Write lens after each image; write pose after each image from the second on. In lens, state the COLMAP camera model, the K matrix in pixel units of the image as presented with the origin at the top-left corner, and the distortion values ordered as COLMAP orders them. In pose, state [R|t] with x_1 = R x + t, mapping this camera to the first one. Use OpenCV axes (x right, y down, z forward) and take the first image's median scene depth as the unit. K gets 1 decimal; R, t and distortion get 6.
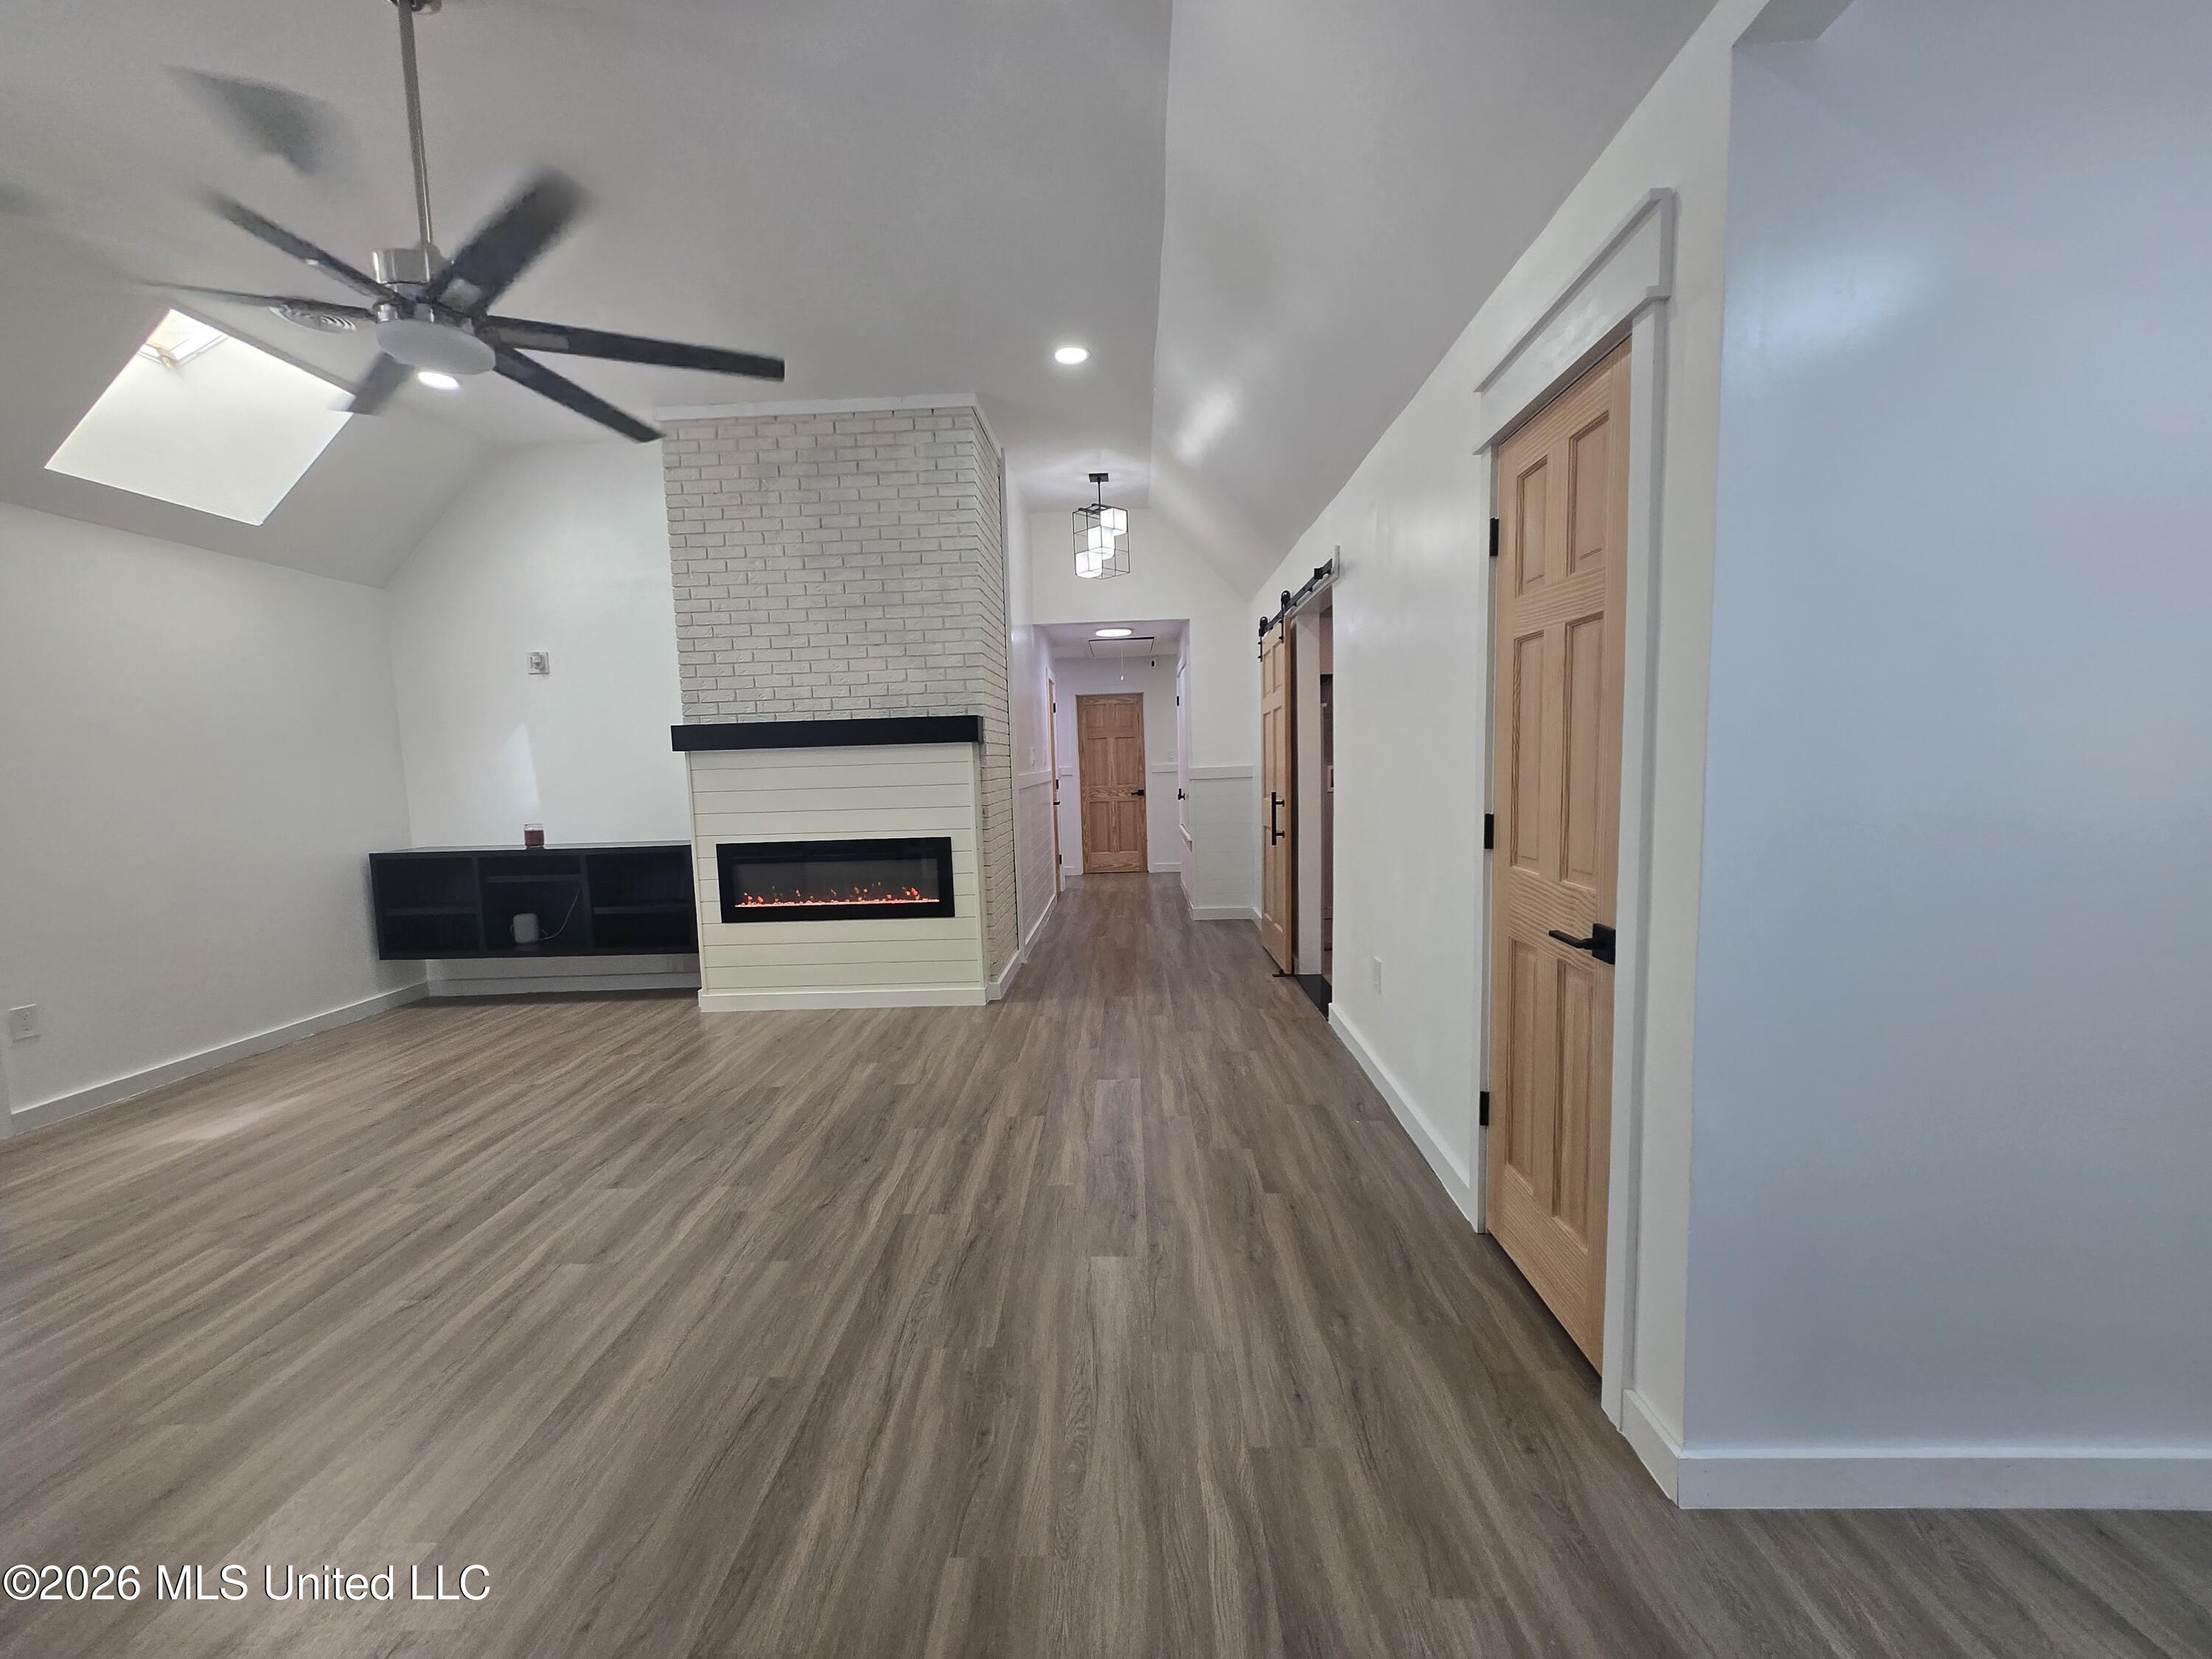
lens RADIAL K [[864.3, 0, 1108.7], [0, 864.3, 831.5], [0, 0, 1]] dist [0.000181, 0.000253]
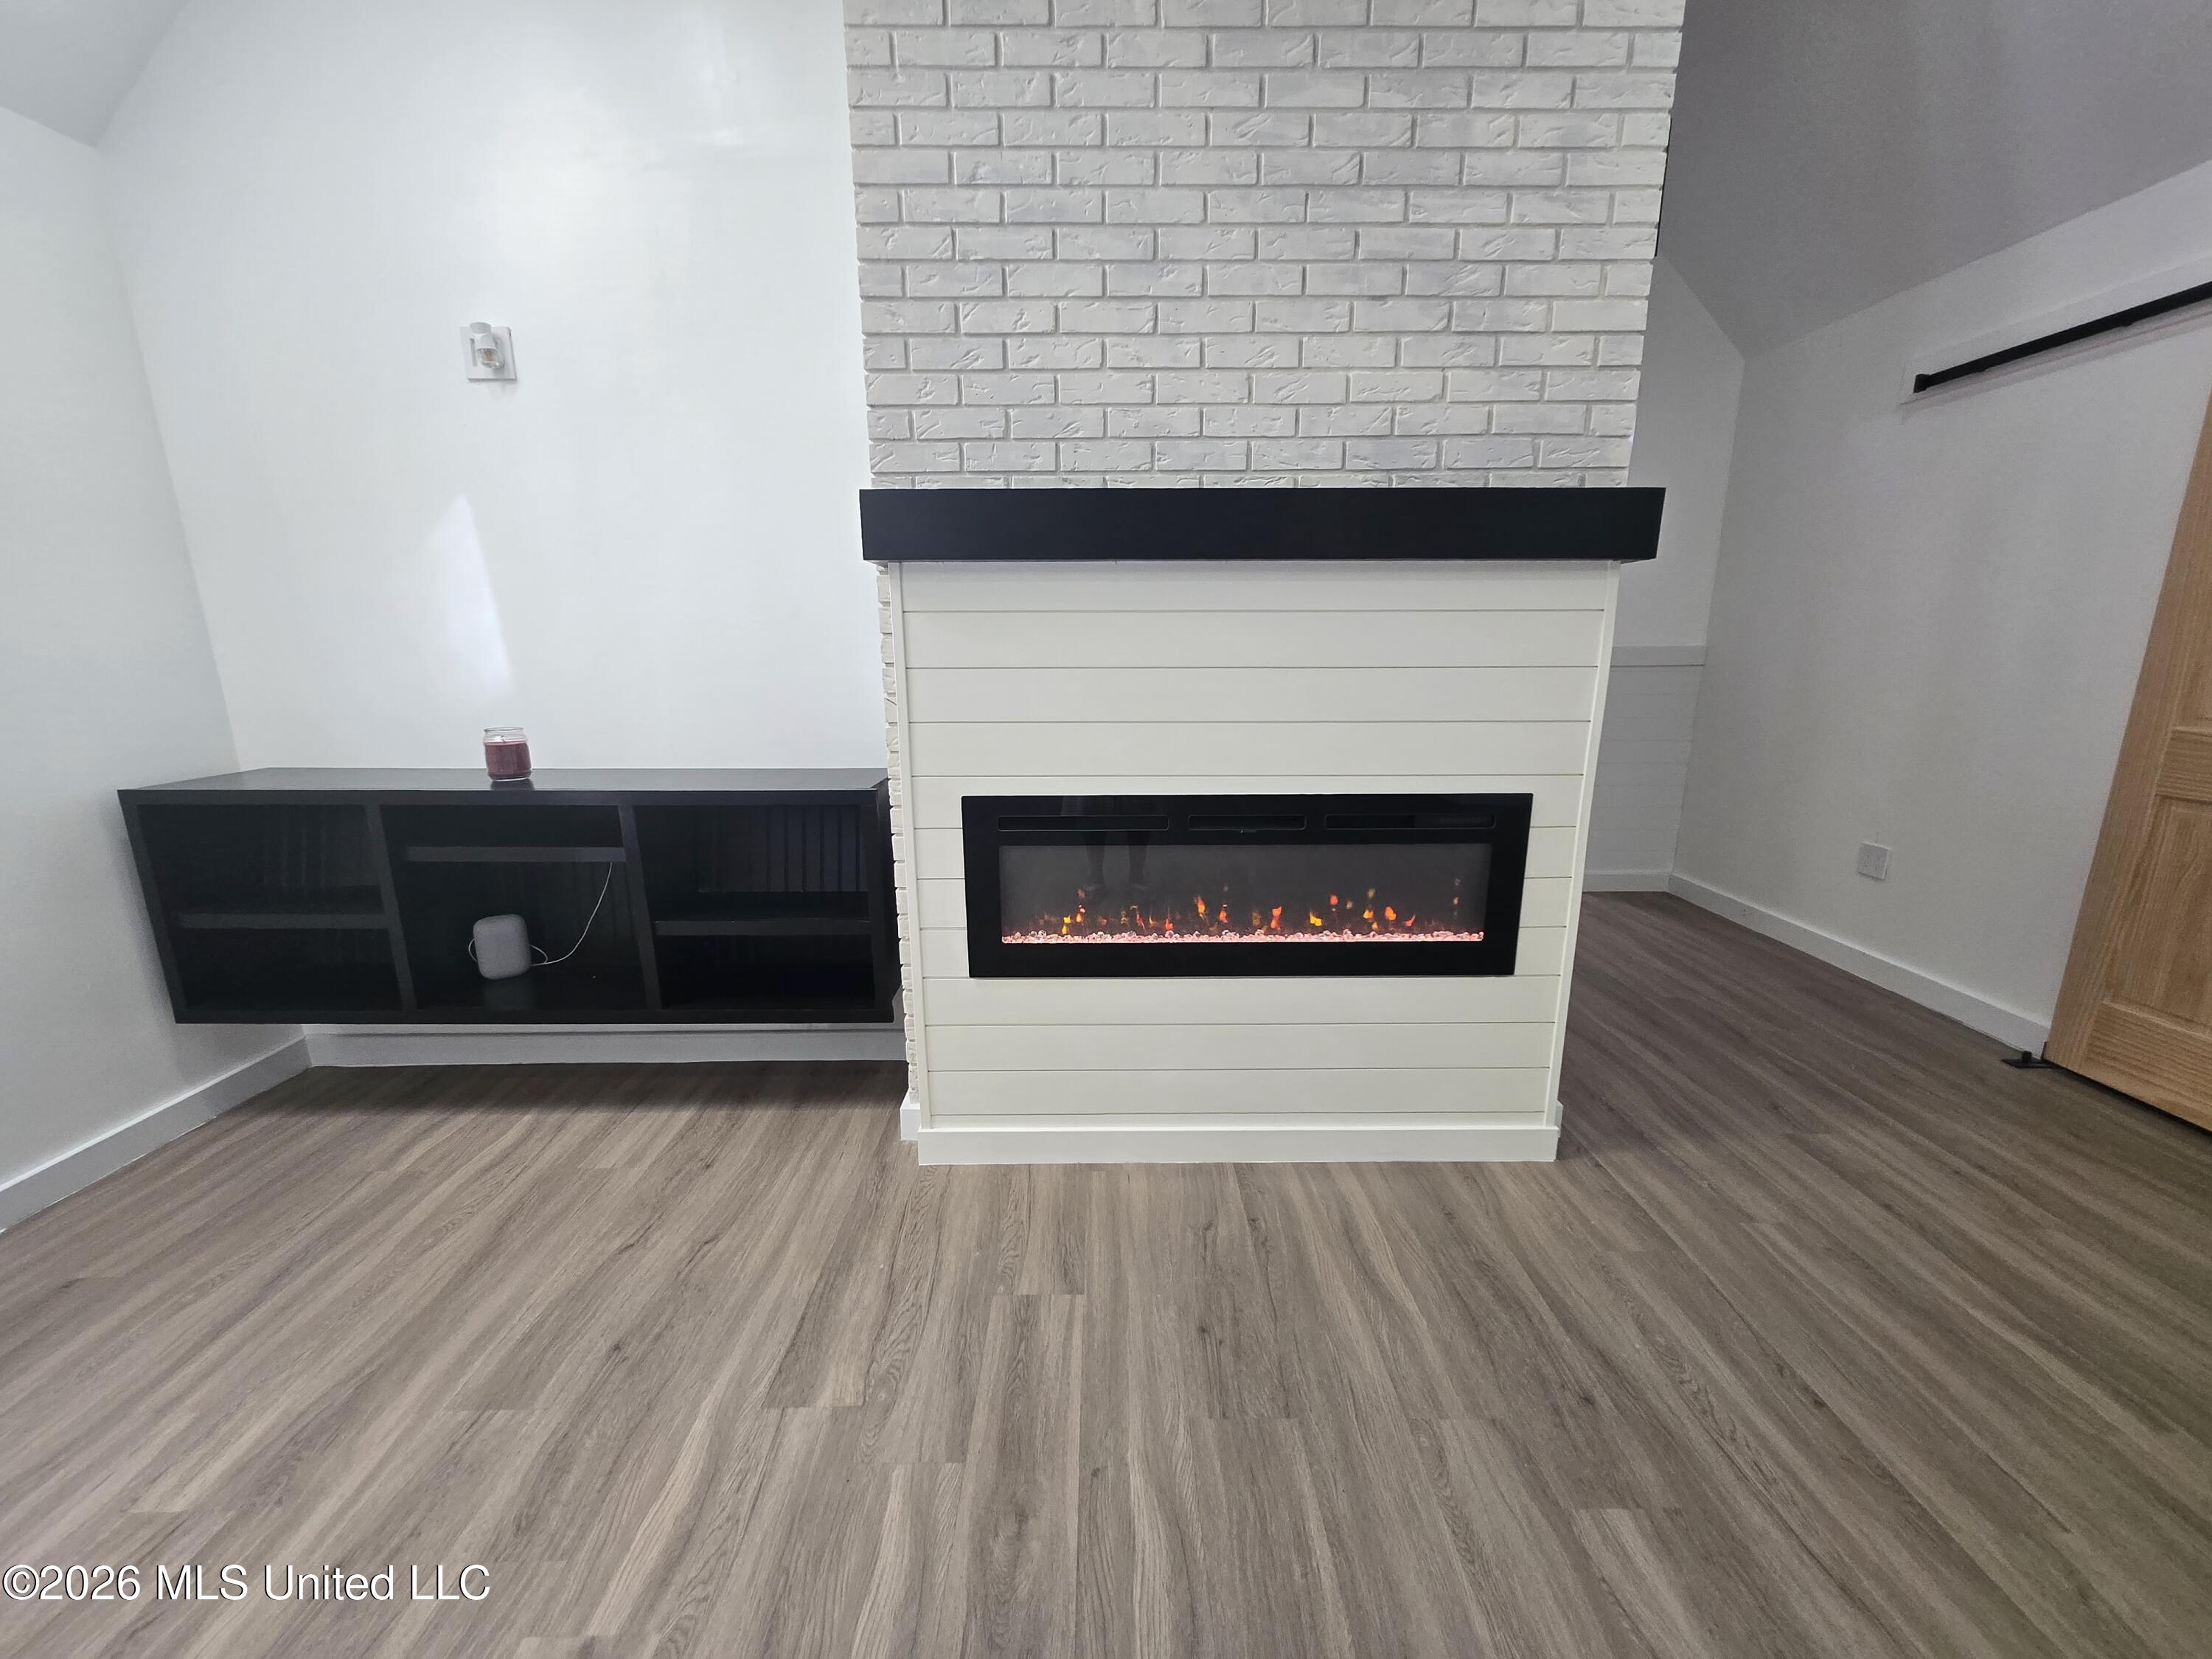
lens RADIAL K [[864.3, 0, 1105.2], [0, 864.3, 833.8], [0, 0, 1]] dist [0.000181, 0.000253]
pose [[0.999063, 0.022399, 0.037041, -0.399177], [-0.027233, 0.990382, 0.135651, -0.025549], [-0.033646, -0.136532, 0.990064, 0.581765]]
